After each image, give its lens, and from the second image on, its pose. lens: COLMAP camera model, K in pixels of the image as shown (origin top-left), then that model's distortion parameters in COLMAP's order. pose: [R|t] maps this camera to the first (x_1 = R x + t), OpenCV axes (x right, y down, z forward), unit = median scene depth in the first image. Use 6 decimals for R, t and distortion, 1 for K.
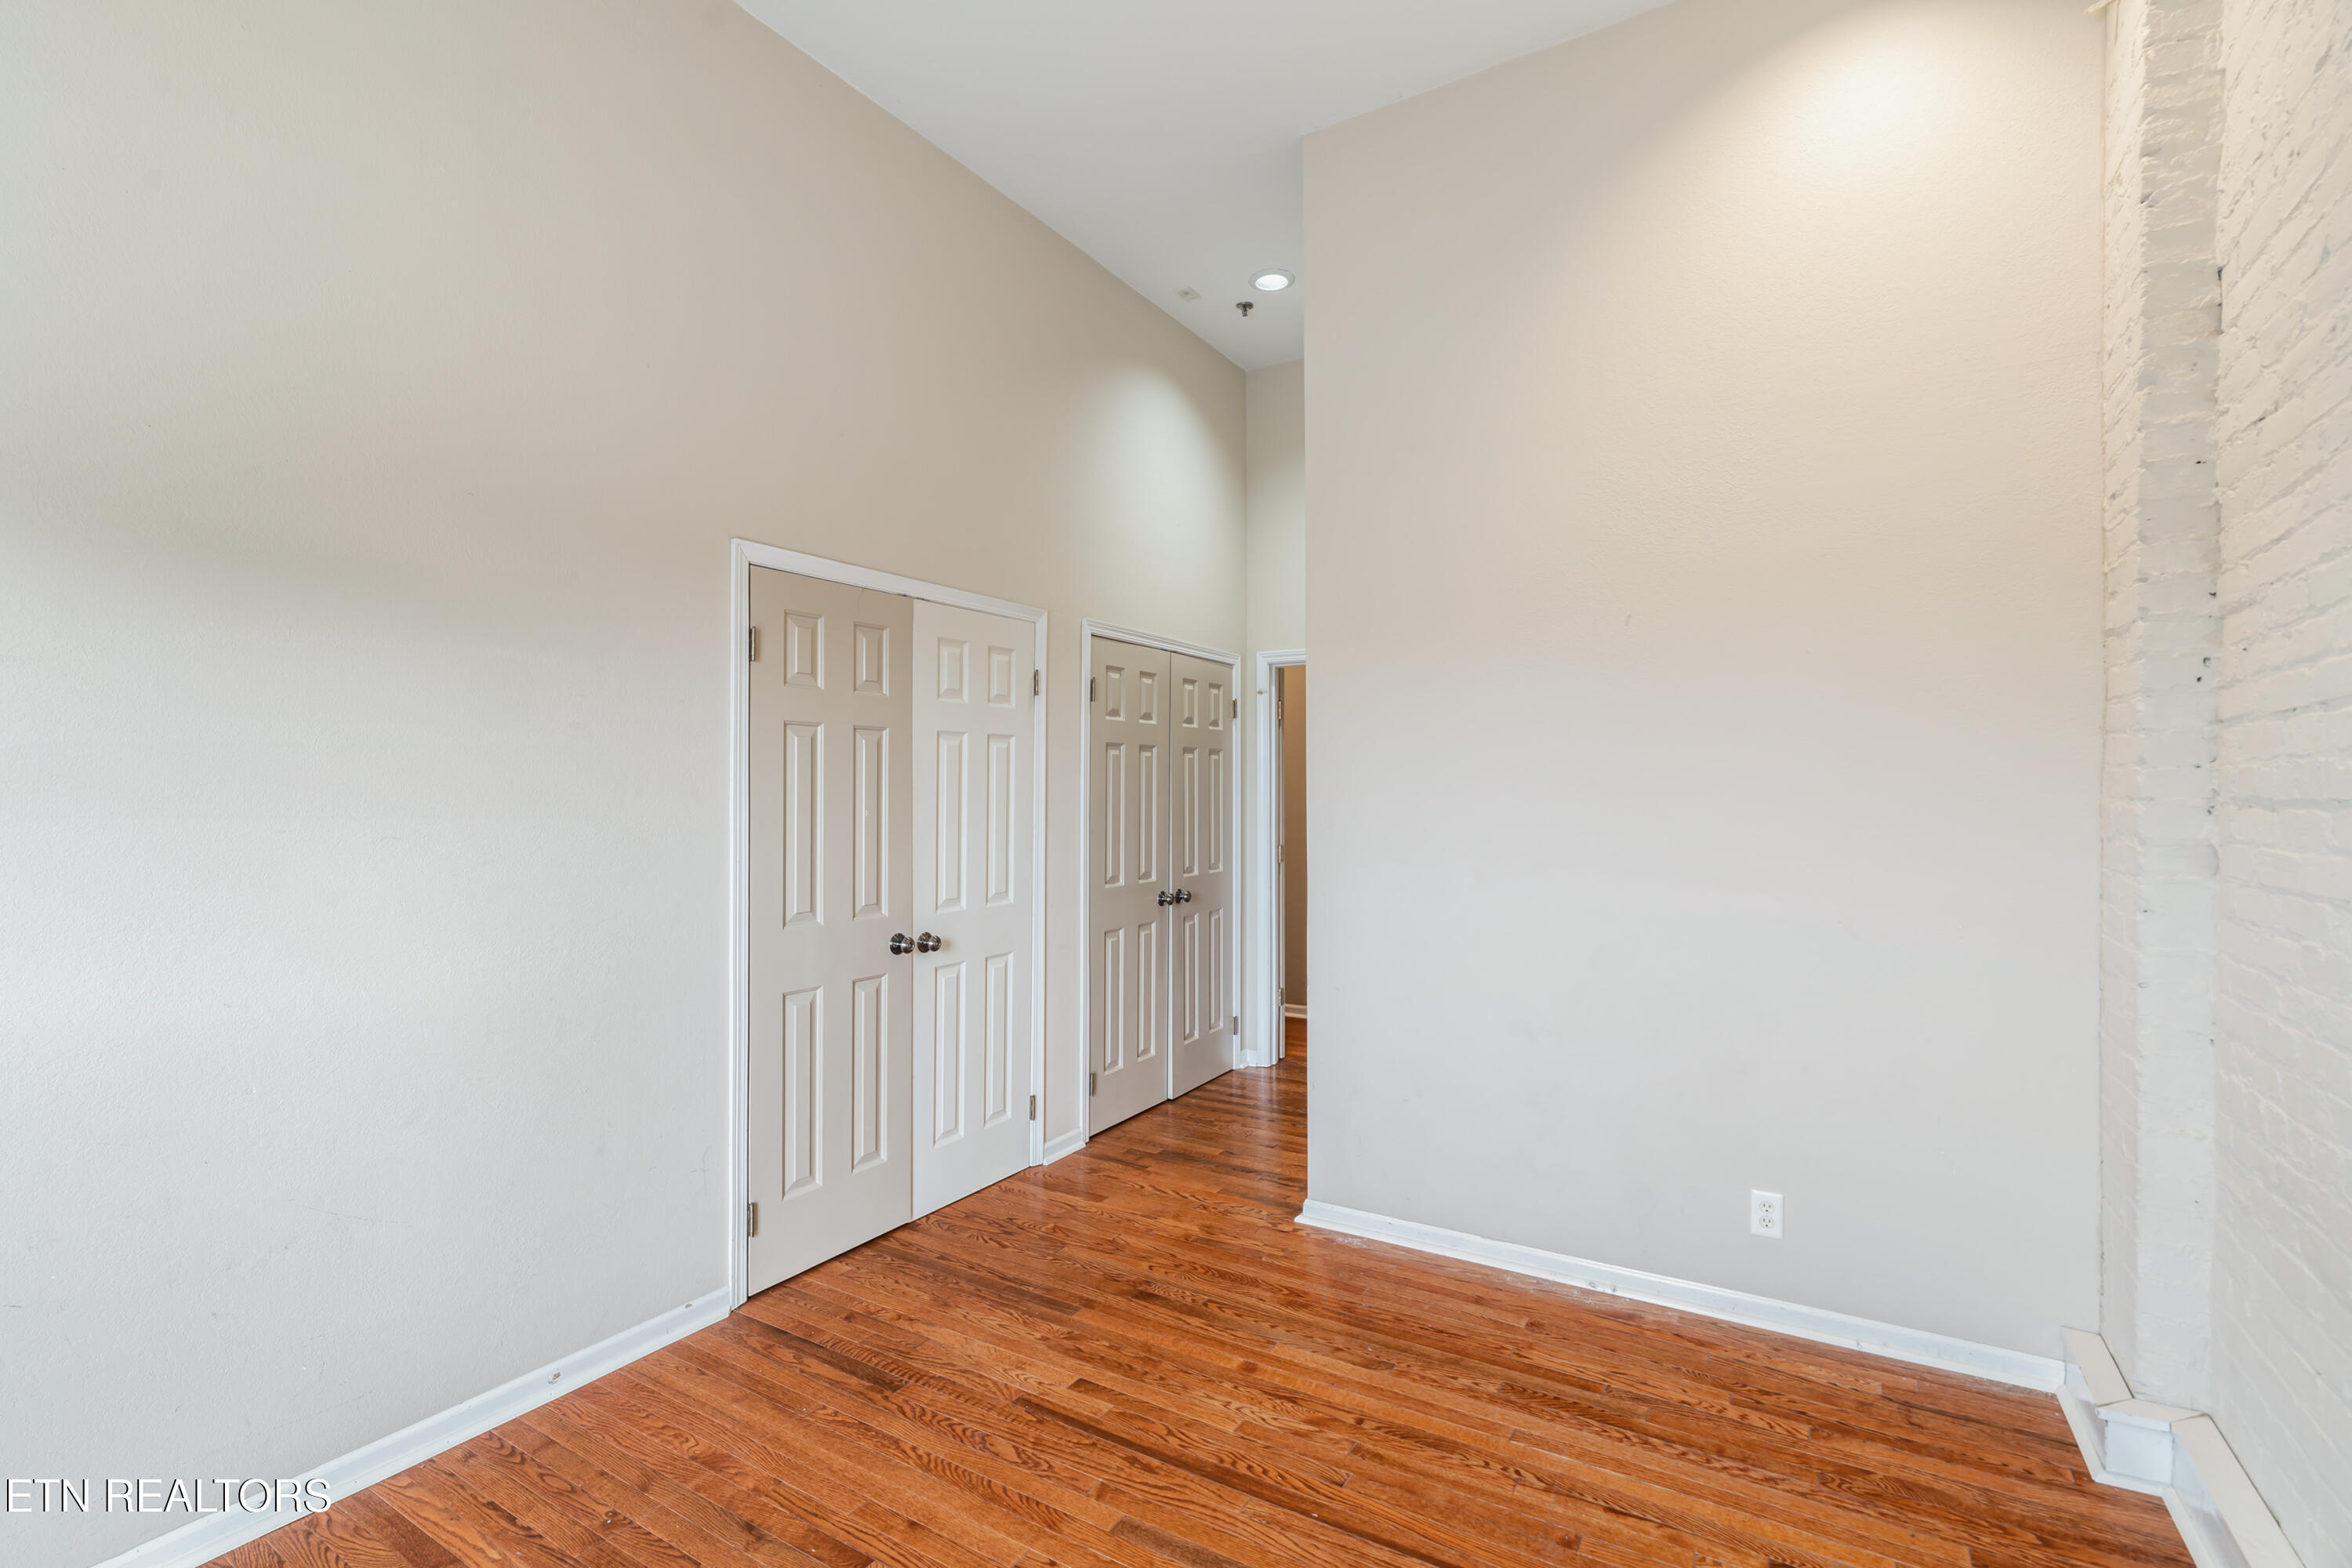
lens RADIAL K [[1069.5, 0, 1173.0], [0, 1069.5, 789.2], [0, 0, 1]] dist [-0.001406, 0.000584]
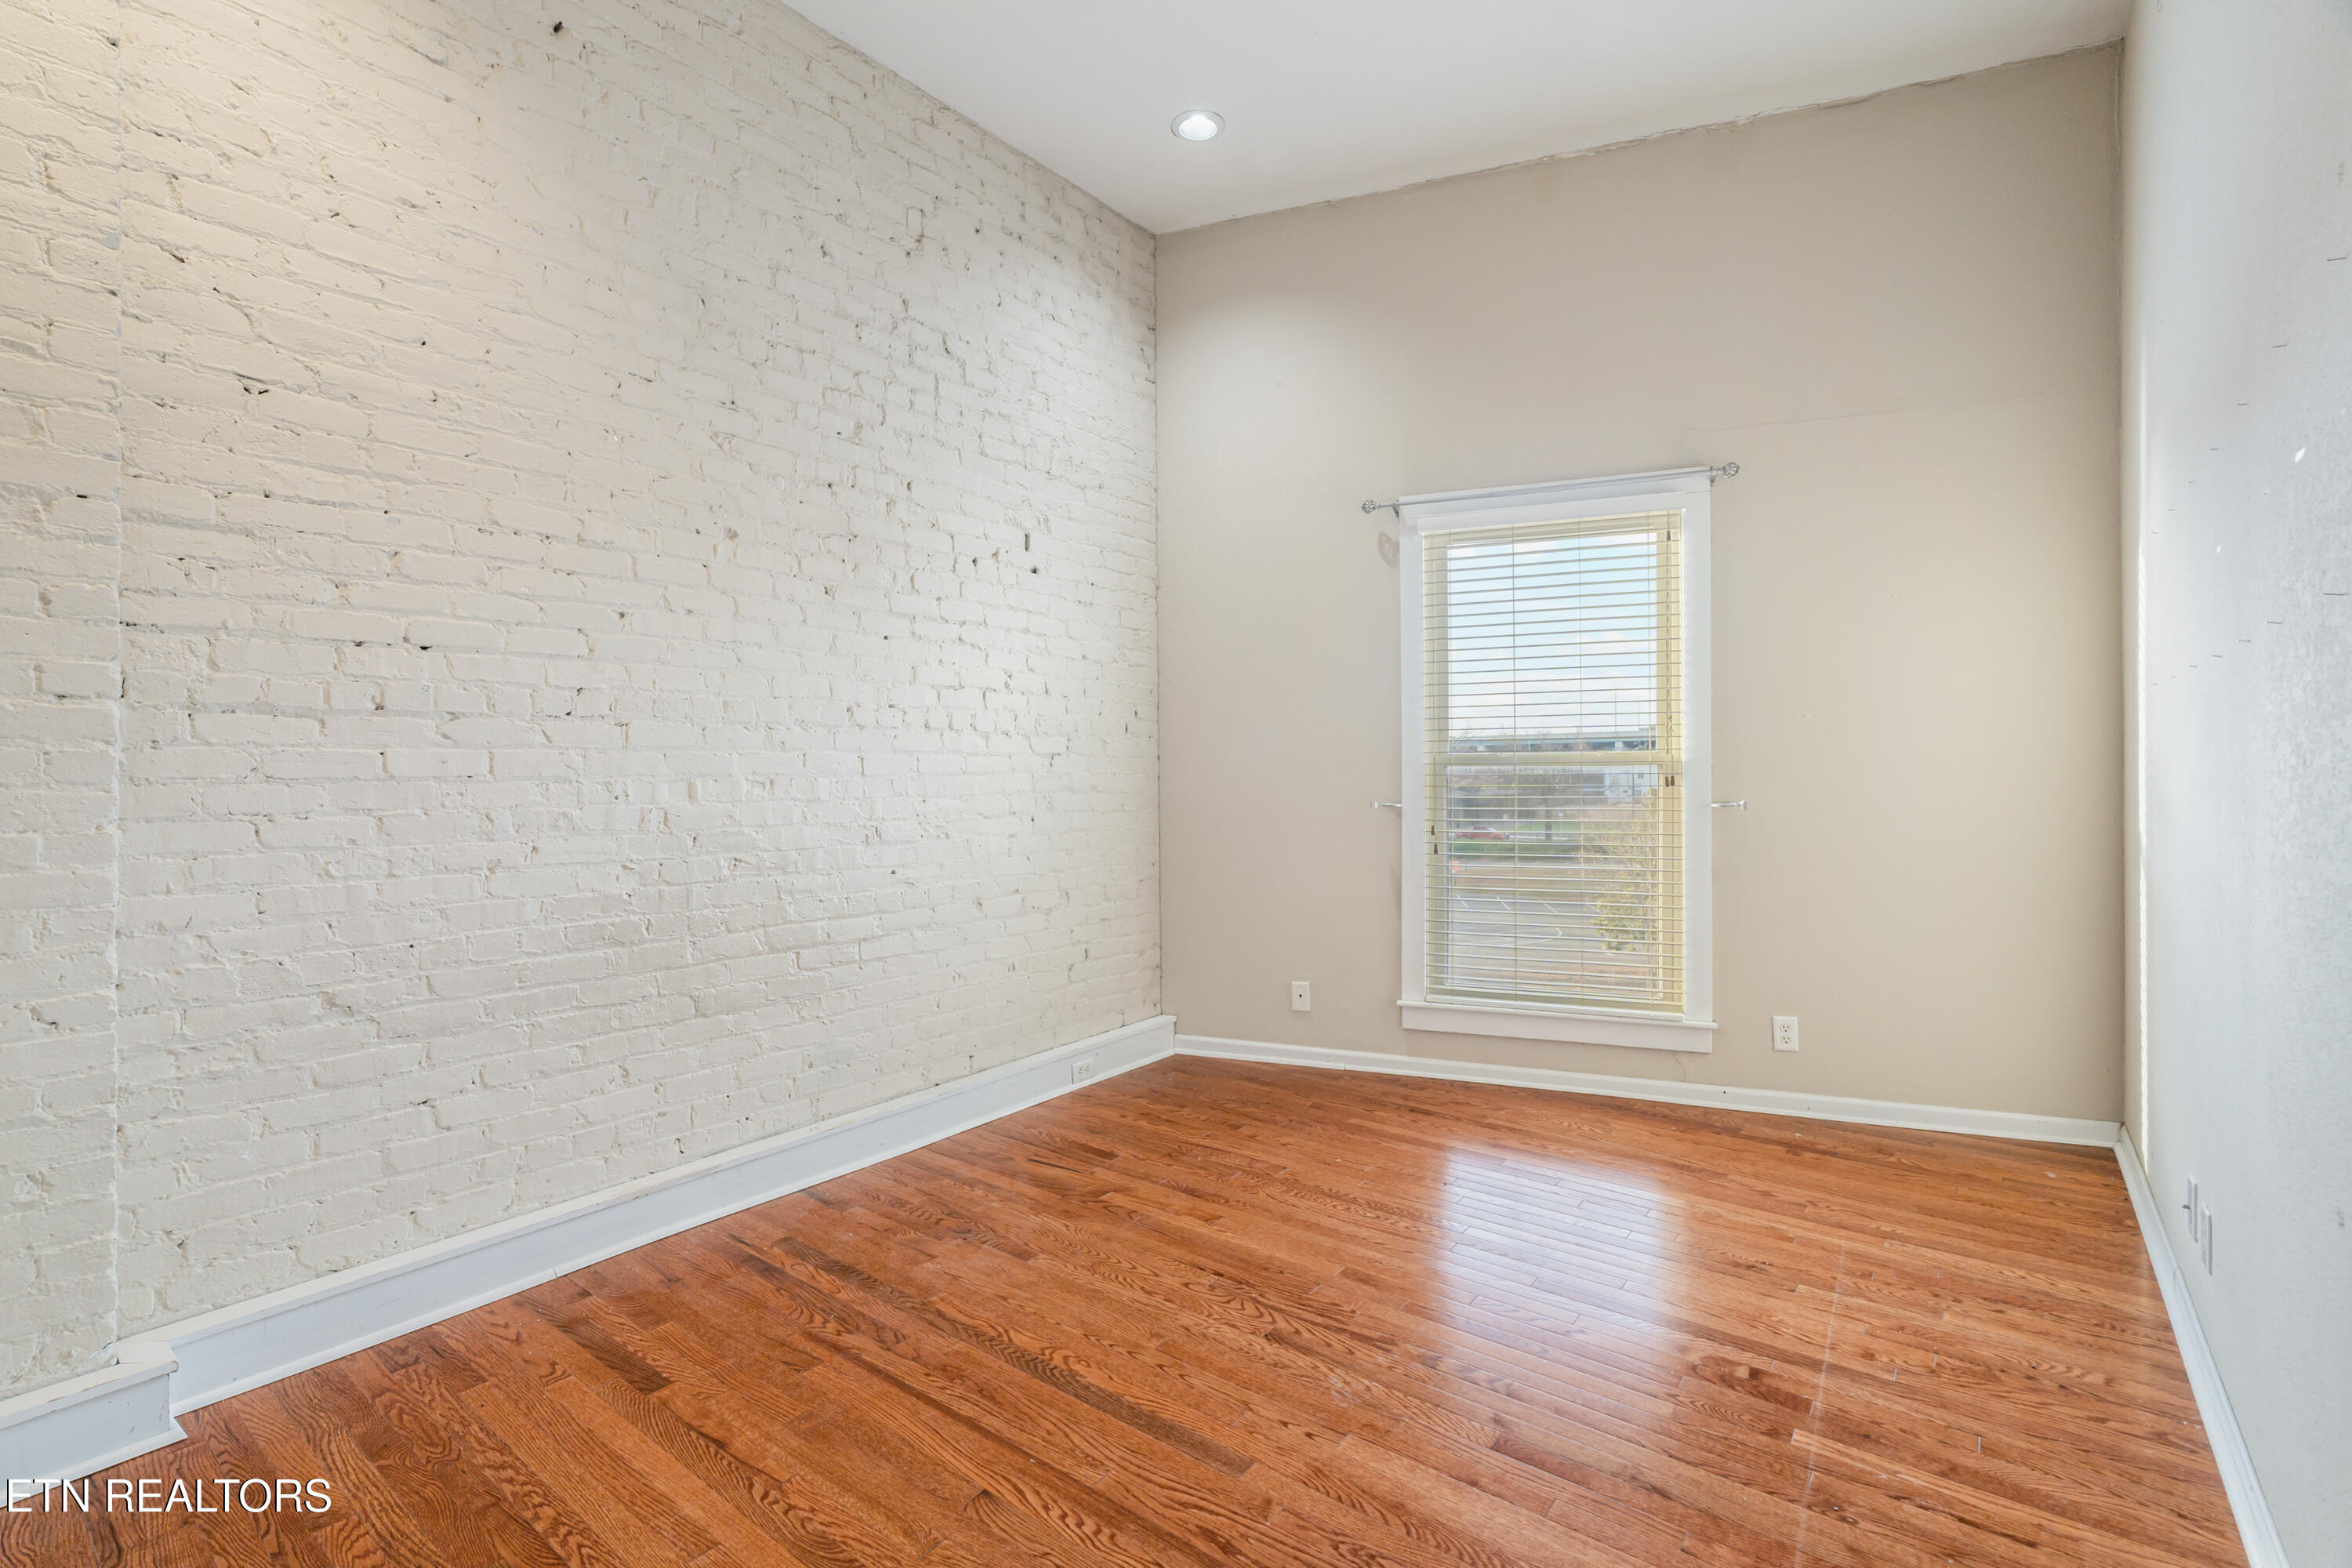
lens RADIAL K [[1069.5, 0, 1179.9], [0, 1069.5, 775.0], [0, 0, 1]] dist [-0.001406, 0.000584]
pose [[-0.994570, 0.009875, 0.103598, -0.092098], [0.009836, 0.999951, -0.000892, 0.085719], [-0.103602, 0.000132, -0.994619, 1.839600]]
